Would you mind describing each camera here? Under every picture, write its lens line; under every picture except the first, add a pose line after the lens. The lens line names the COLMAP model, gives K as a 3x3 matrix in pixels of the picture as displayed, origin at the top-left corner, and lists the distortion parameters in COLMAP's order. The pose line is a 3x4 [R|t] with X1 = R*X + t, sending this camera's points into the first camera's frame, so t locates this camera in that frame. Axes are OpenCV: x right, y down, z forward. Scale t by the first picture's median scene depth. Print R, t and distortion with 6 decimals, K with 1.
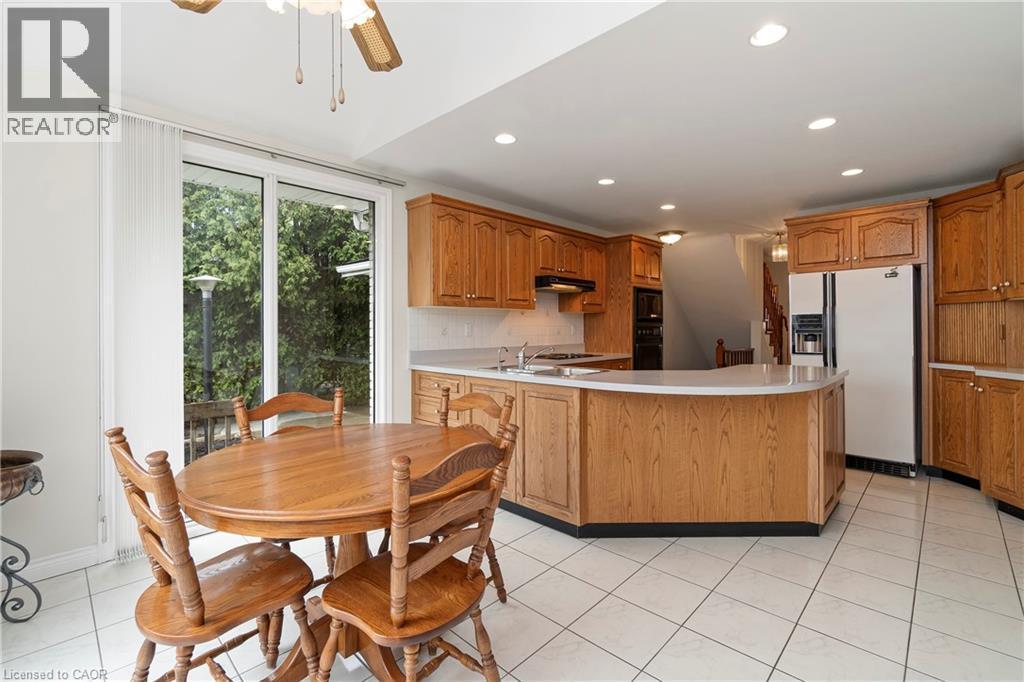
lens RADIAL K [[450.2, 0, 522.6], [0, 450.2, 333.3], [0, 0, 1]] dist [-0.007507, 0.001478]
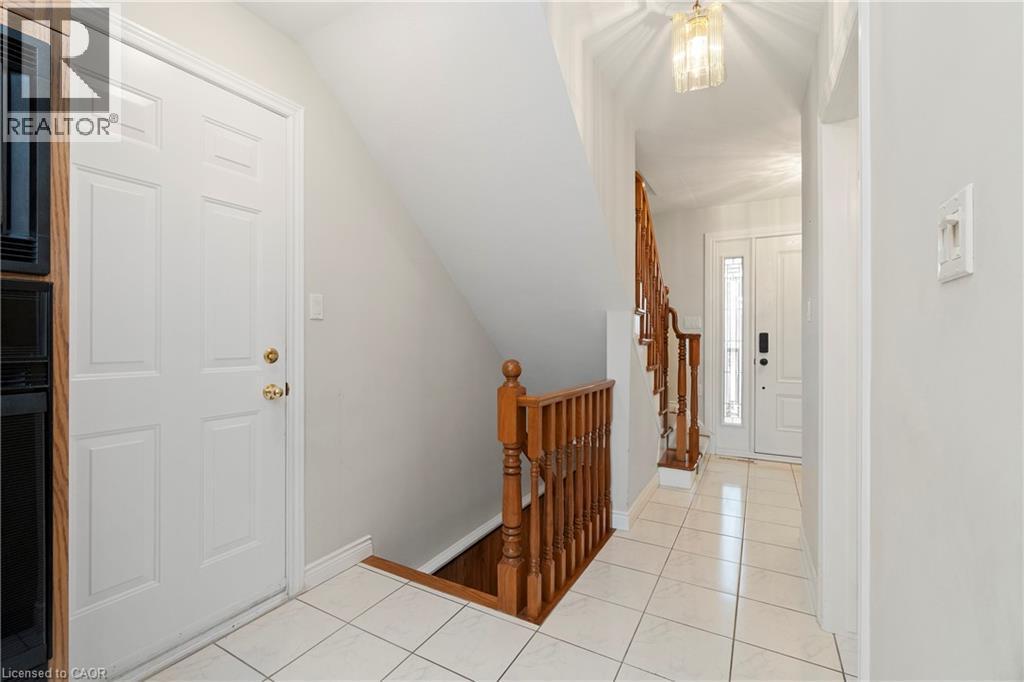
lens RADIAL K [[450.2, 0, 509.8], [0, 450.2, 339.0], [0, 0, 1]] dist [-0.007507, 0.001478]
pose [[0.971225, 0.010775, 0.237920, 0.329300], [-0.008861, 0.999919, -0.009114, 0.000973], [-0.237999, 0.006744, 0.971242, 0.632122]]
